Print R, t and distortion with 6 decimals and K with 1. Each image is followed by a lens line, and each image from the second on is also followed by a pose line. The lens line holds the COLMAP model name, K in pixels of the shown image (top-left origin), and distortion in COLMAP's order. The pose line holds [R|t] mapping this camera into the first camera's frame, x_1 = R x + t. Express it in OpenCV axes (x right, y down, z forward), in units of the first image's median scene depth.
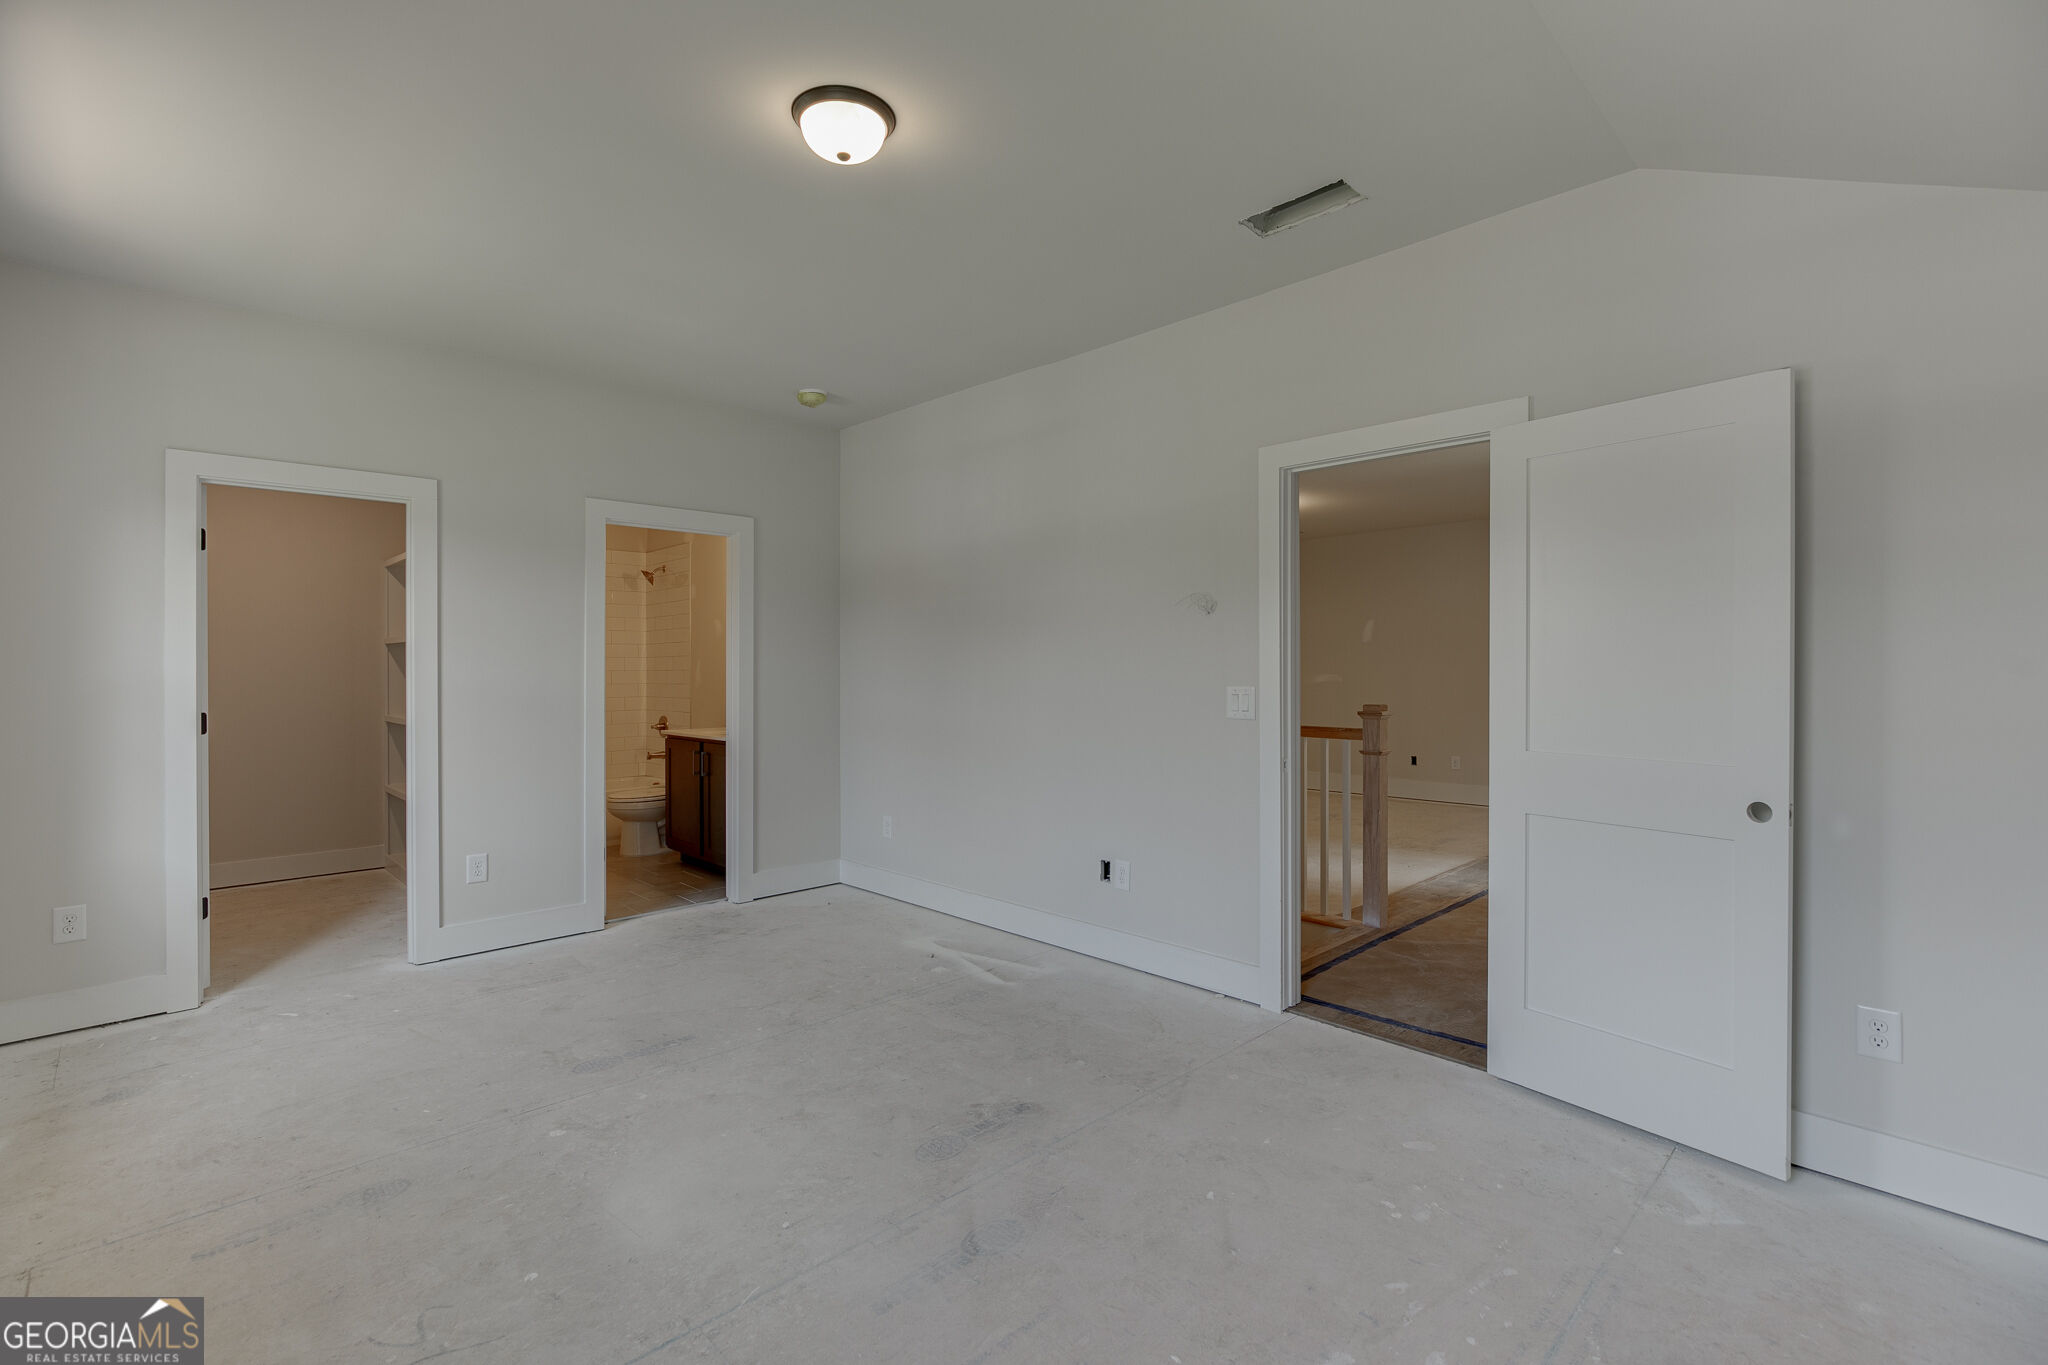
lens RADIAL K [[920.5, 0, 1024.0], [0, 920.5, 671.5], [0, 0, 1]] dist [-0.002429, 0.000623]
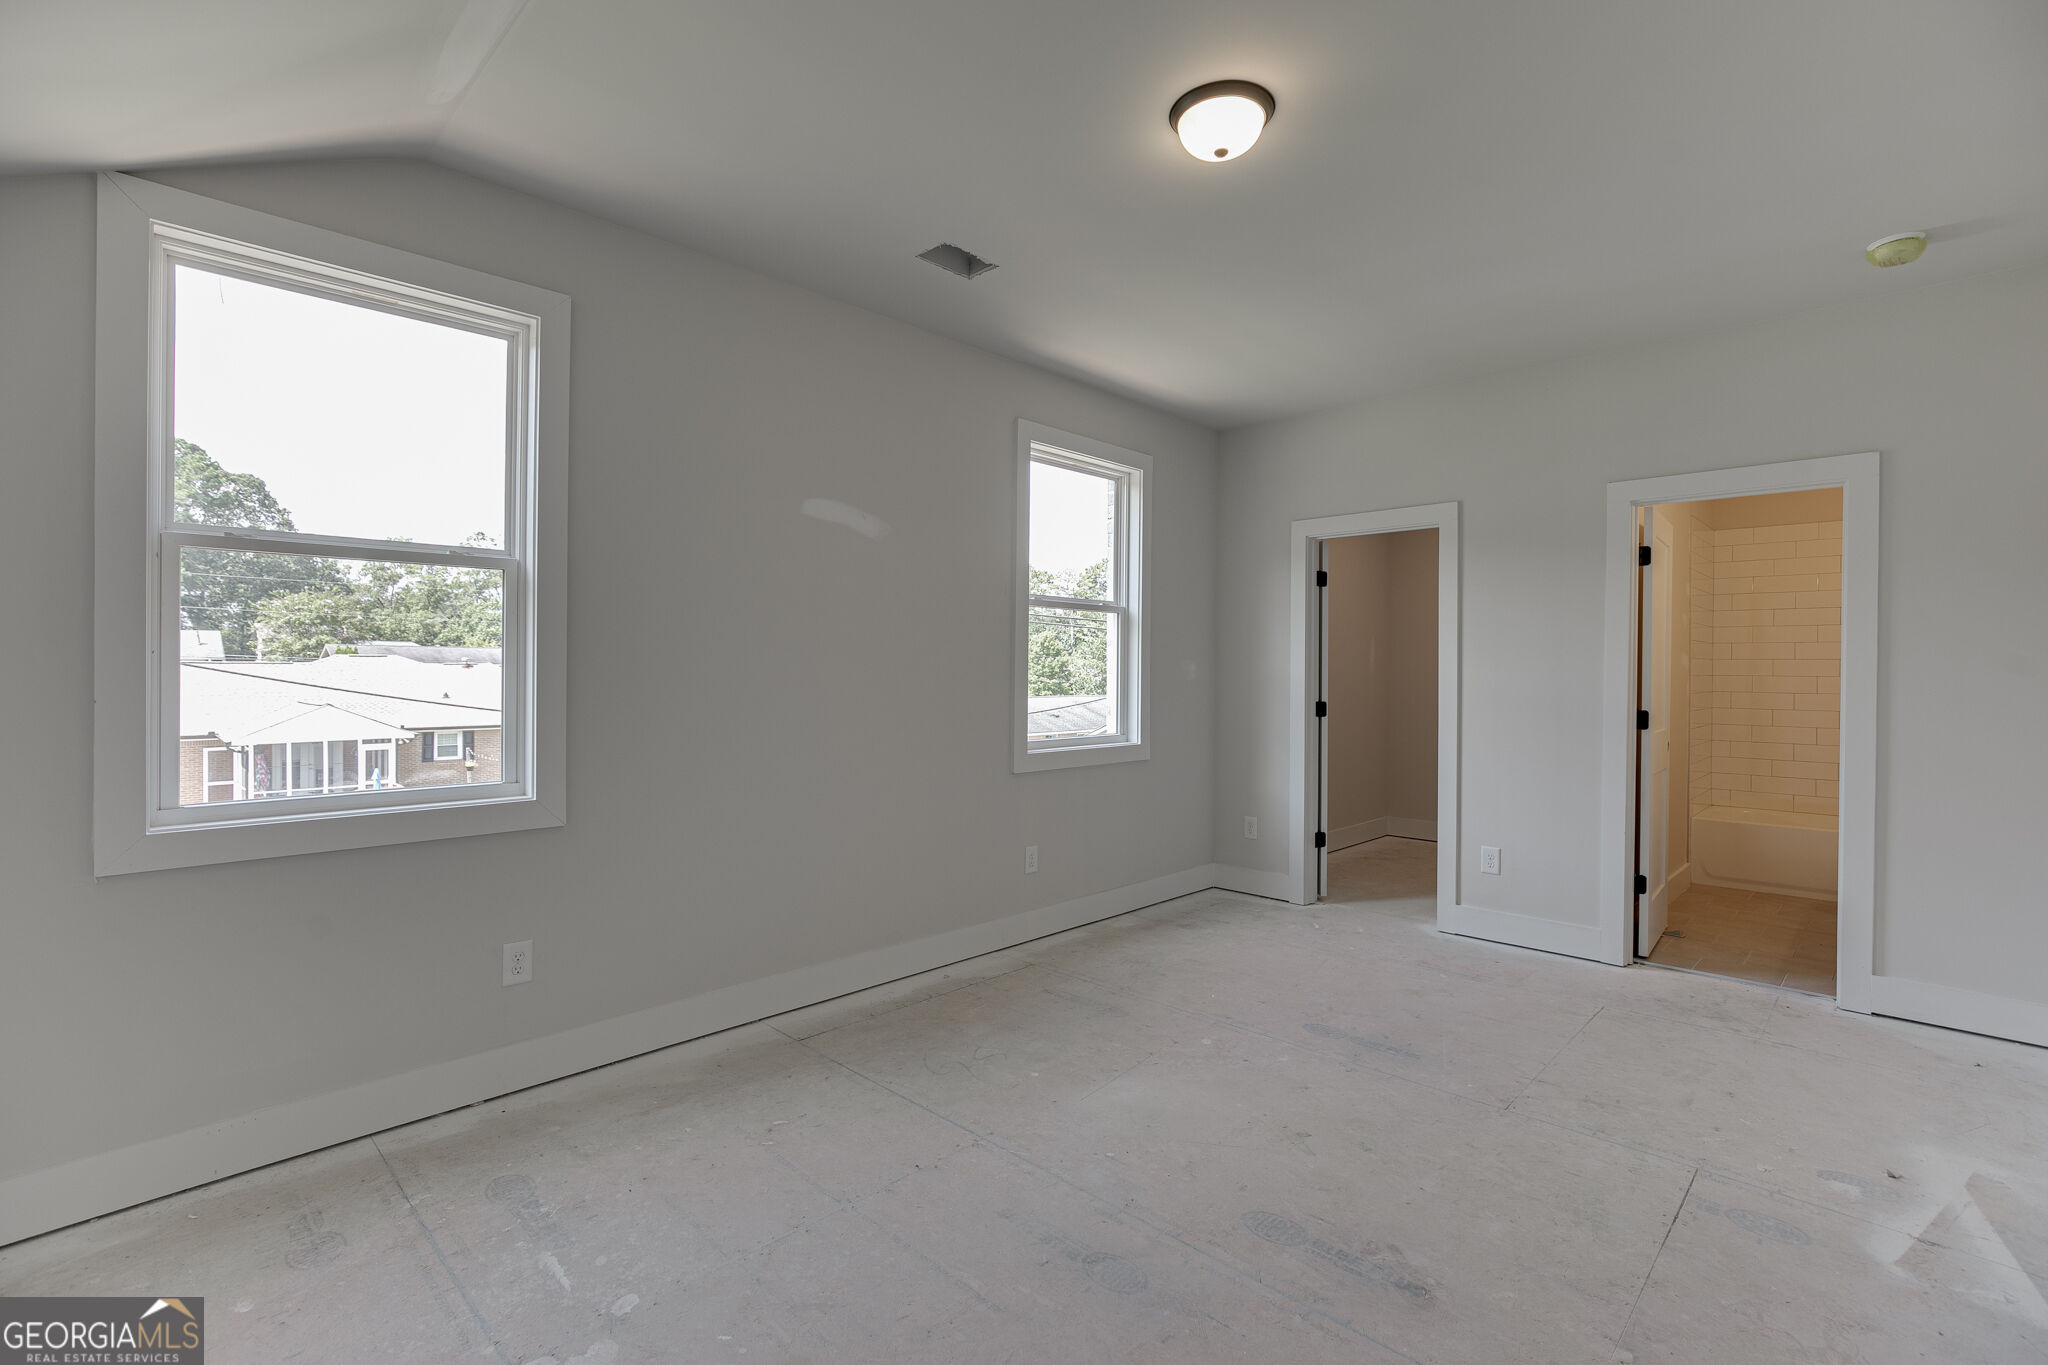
lens RADIAL K [[920.5, 0, 1023.9], [0, 920.5, 677.8], [0, 0, 1]] dist [-0.002429, 0.000623]
pose [[0.030480, 0.011061, -0.999474, 0.497662], [-0.008274, 0.999907, 0.010813, -0.003346], [0.999501, 0.007940, 0.030568, 0.481220]]
